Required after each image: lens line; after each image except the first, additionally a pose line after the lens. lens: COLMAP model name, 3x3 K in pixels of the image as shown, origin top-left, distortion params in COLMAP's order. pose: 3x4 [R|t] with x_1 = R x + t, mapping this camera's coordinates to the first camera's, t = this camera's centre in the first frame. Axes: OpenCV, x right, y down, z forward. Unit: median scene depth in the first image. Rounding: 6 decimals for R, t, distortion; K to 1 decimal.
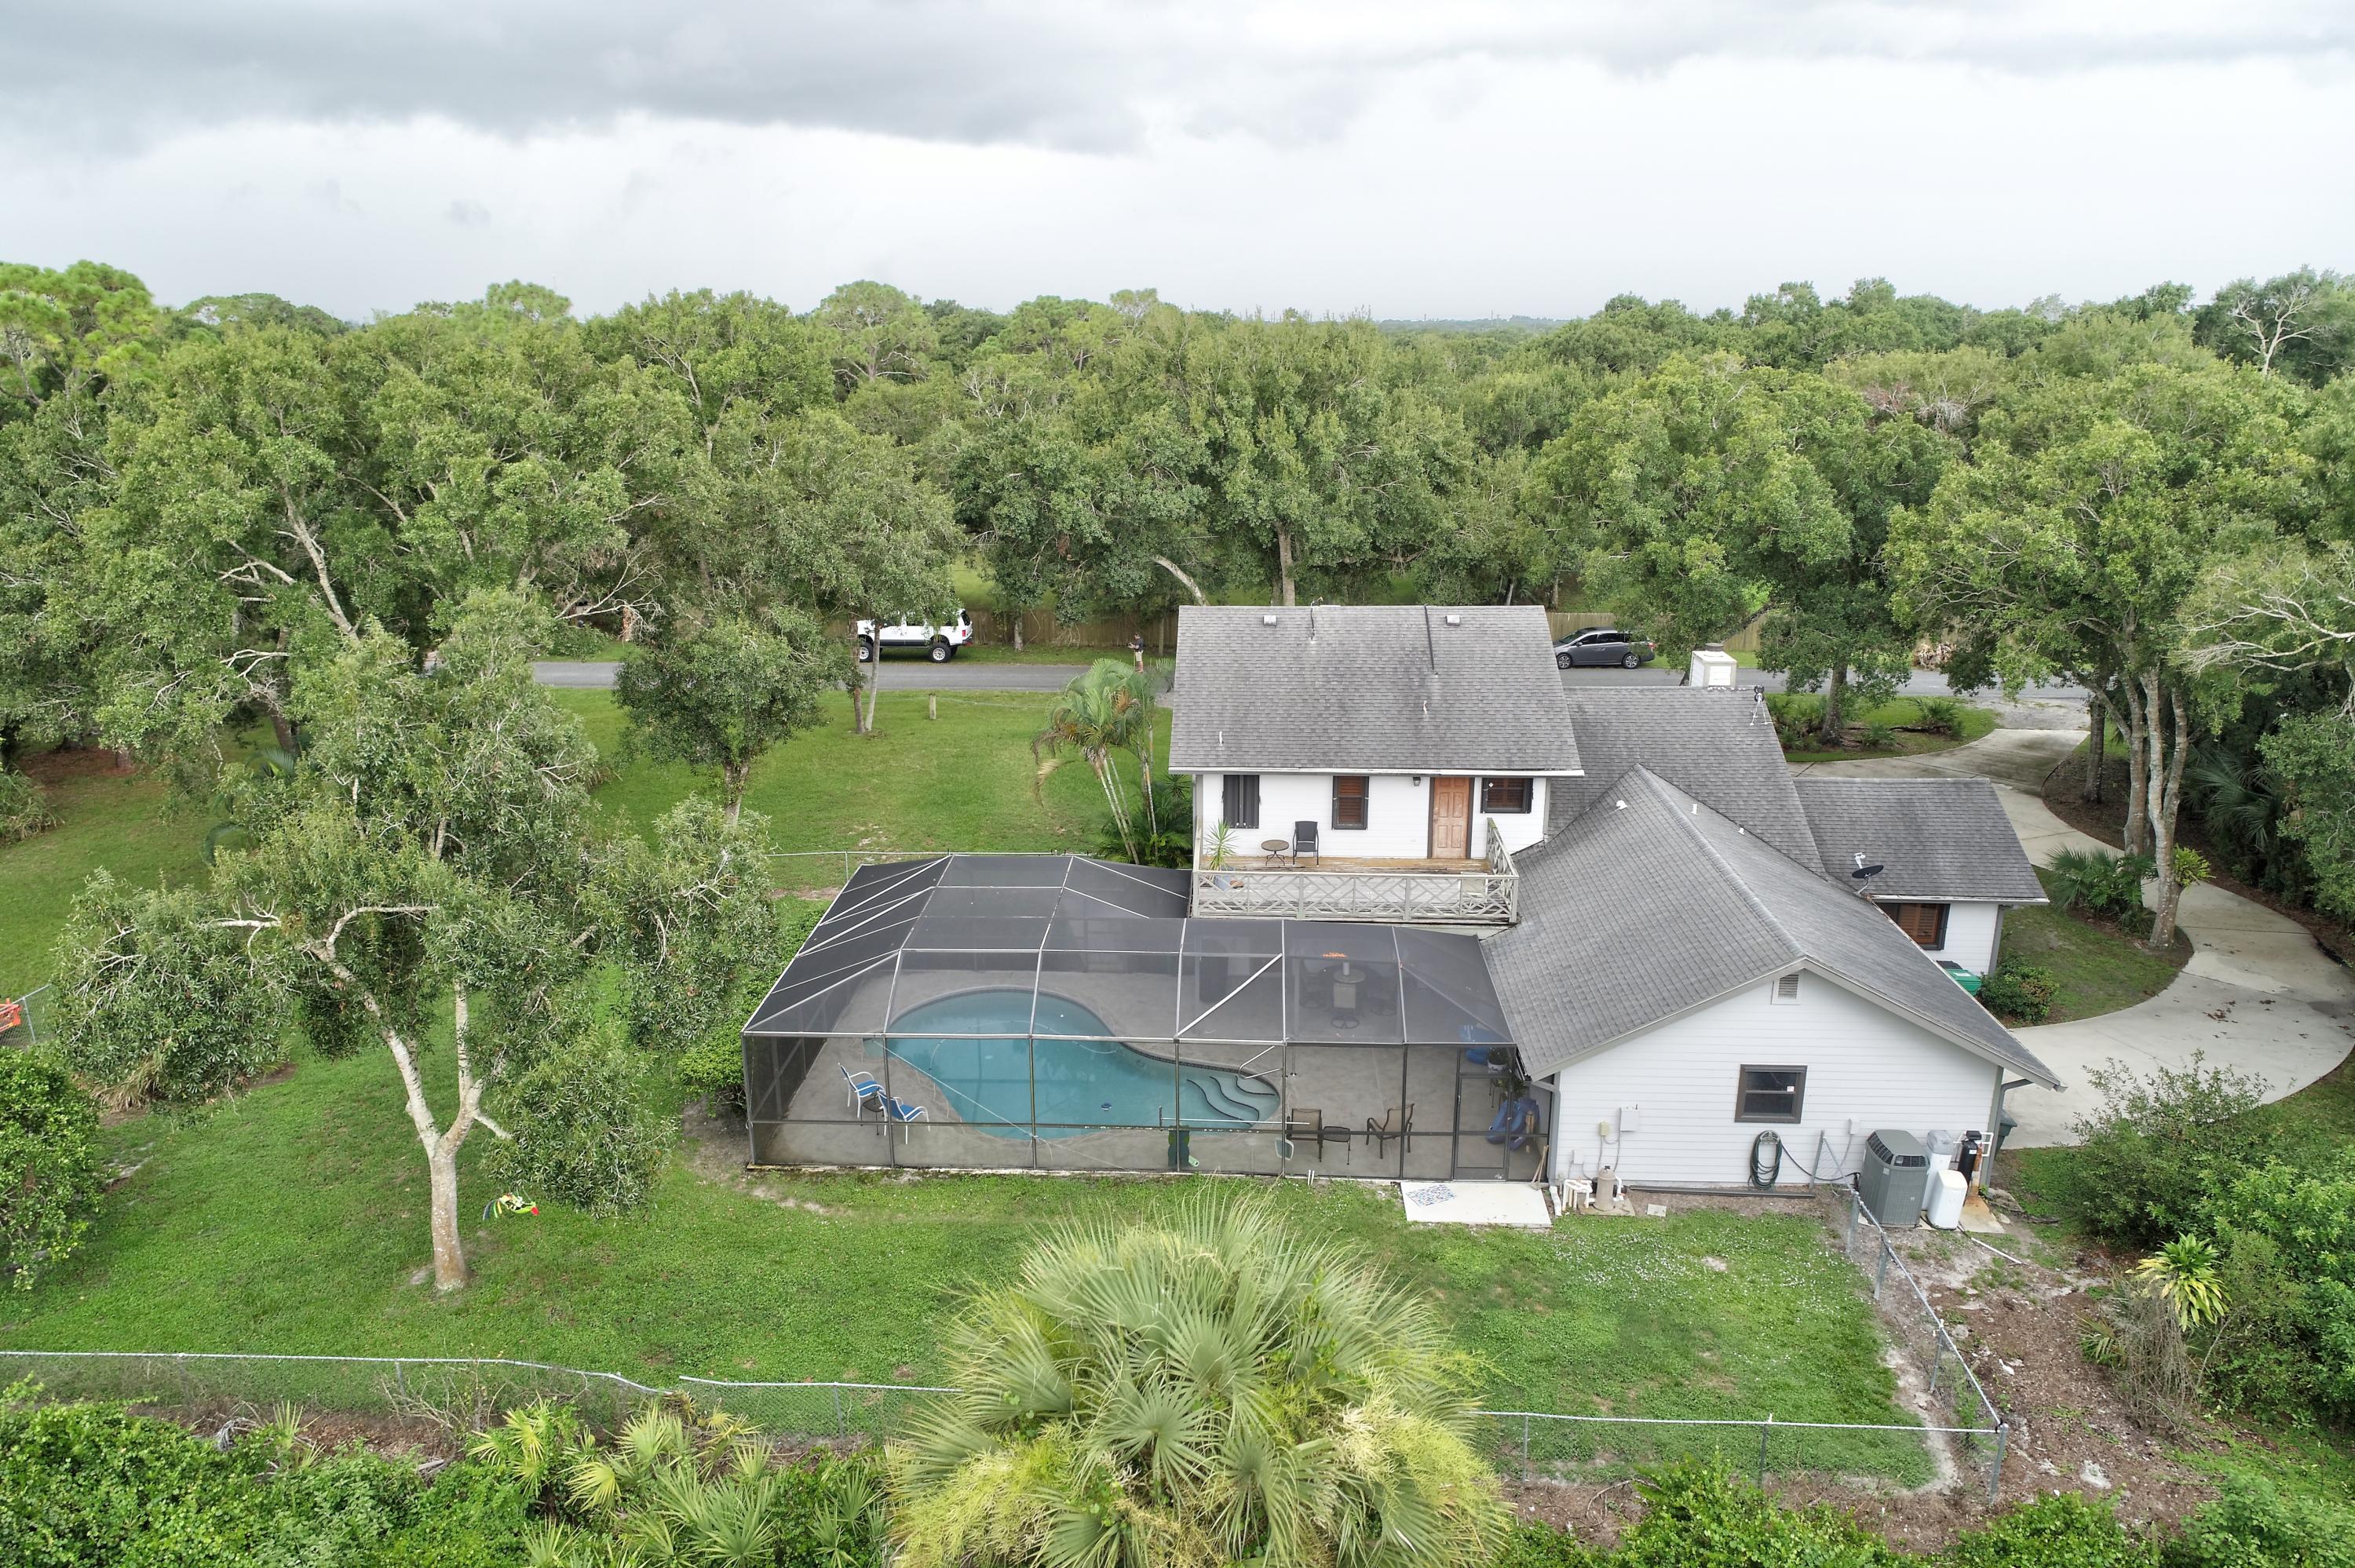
lens RADIAL K [[1521.5, 0, 1174.9], [0, 1521.5, 843.9], [0, 0, 1]] dist [-0.002233, -0.002074]
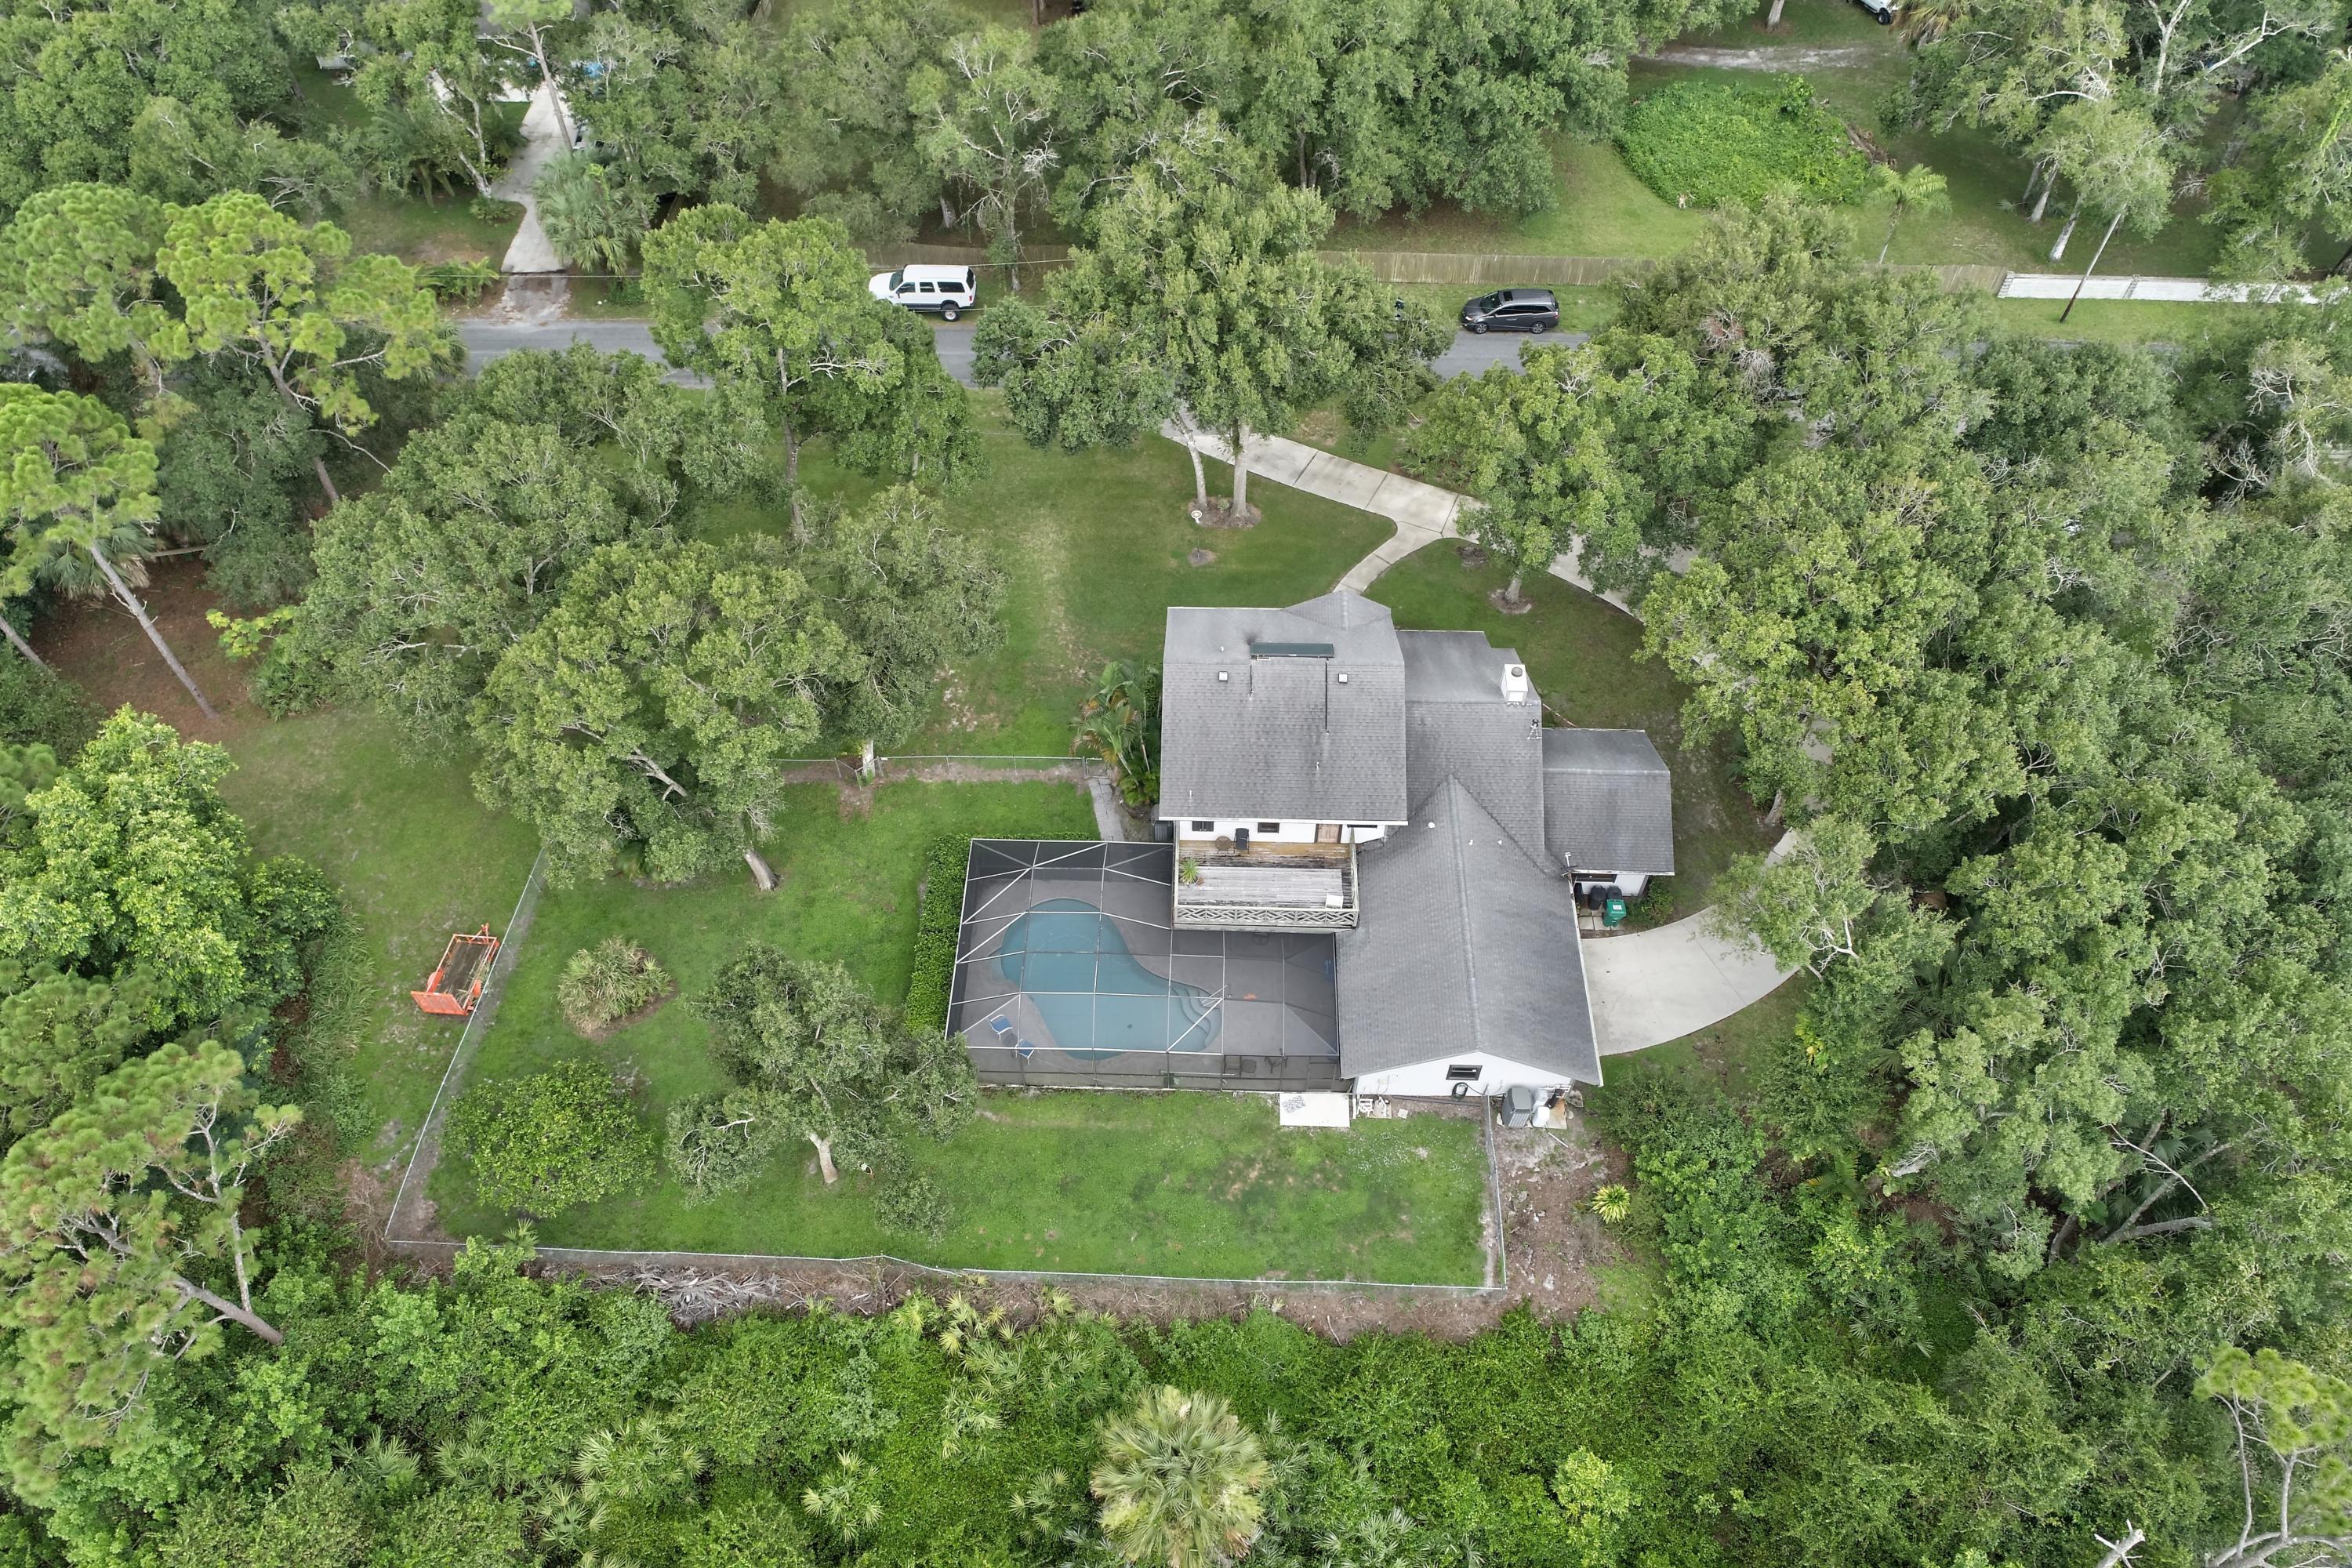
lens RADIAL K [[1522.8, 0, 1170.1], [0, 1522.8, 775.9], [0, 0, 1]] dist [-0.002329, -0.000201]
pose [[0.999835, -0.015414, 0.009605, -0.007184], [0.007543, 0.833511, 0.552451, -1.010907], [-0.016521, -0.552288, 0.833490, -0.358860]]
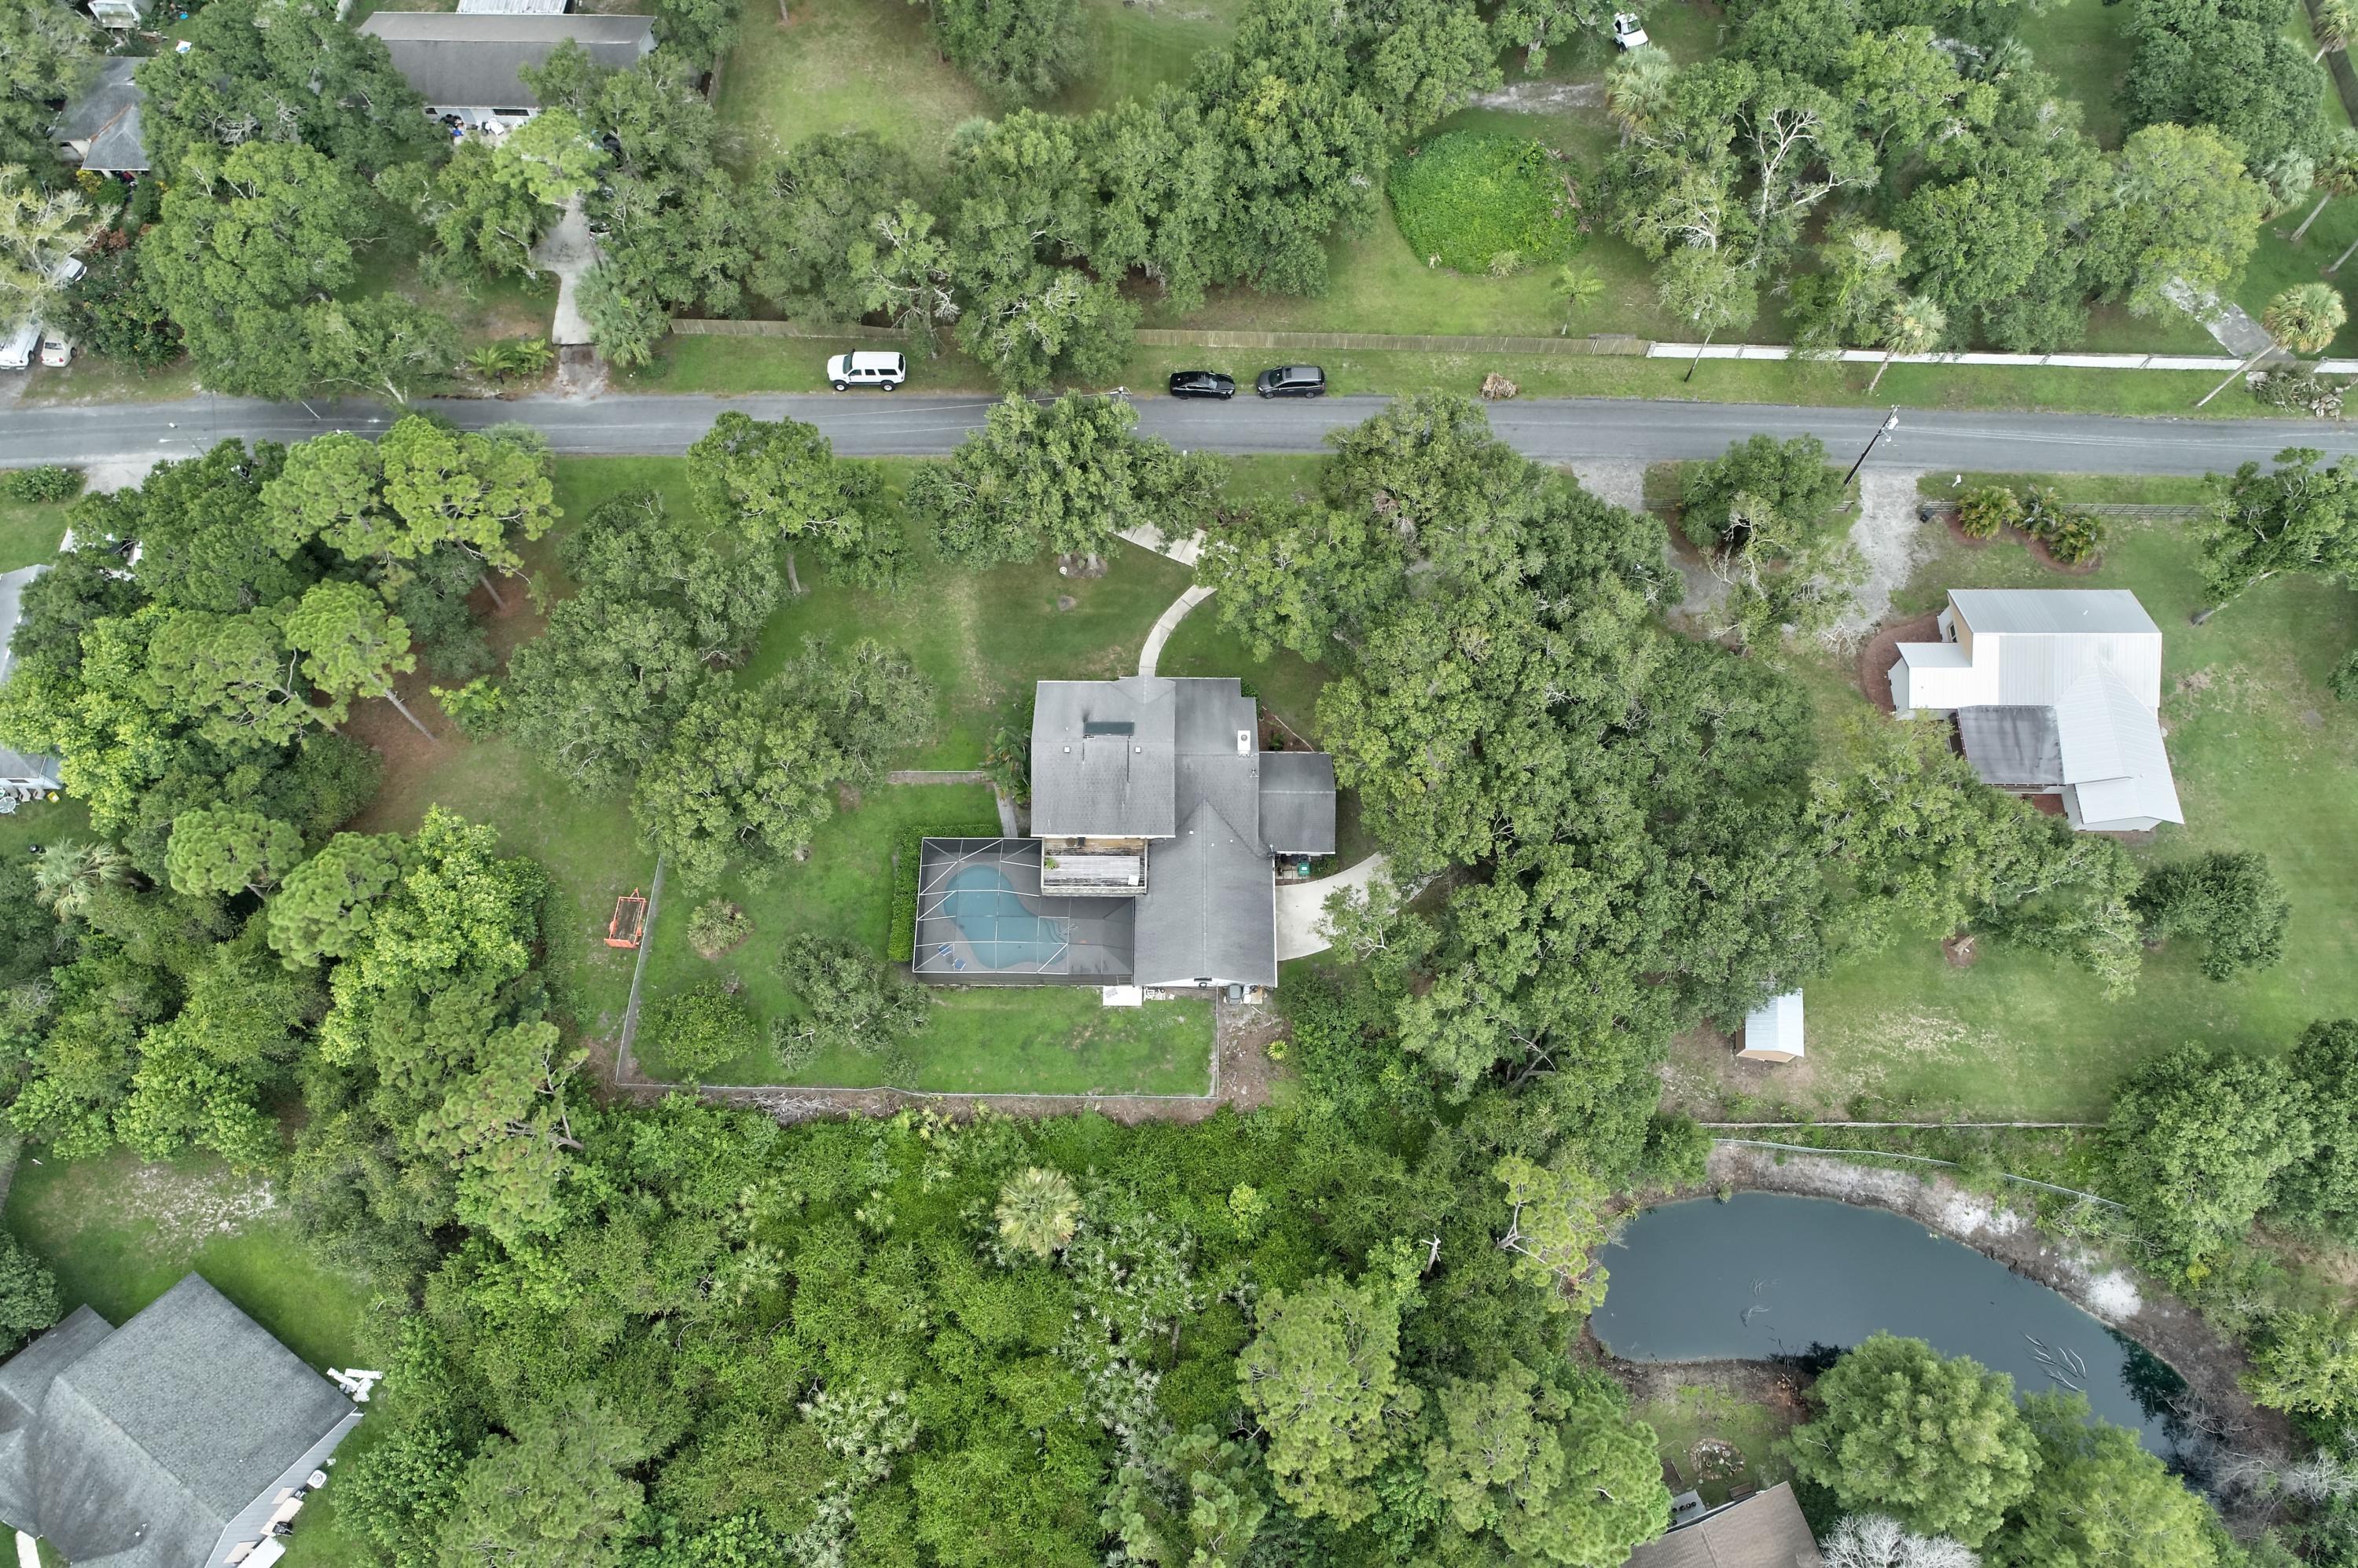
lens RADIAL K [[1575.1, 0, 1168.9], [0, 1575.1, 720.1], [0, 0, 1]] dist [-0.003428, -0.002030]
pose [[0.999137, -0.037197, 0.018467, 0.210059], [0.011212, 0.669778, 0.742477, -2.400147], [-0.039986, -0.741629, 0.669617, -0.830130]]
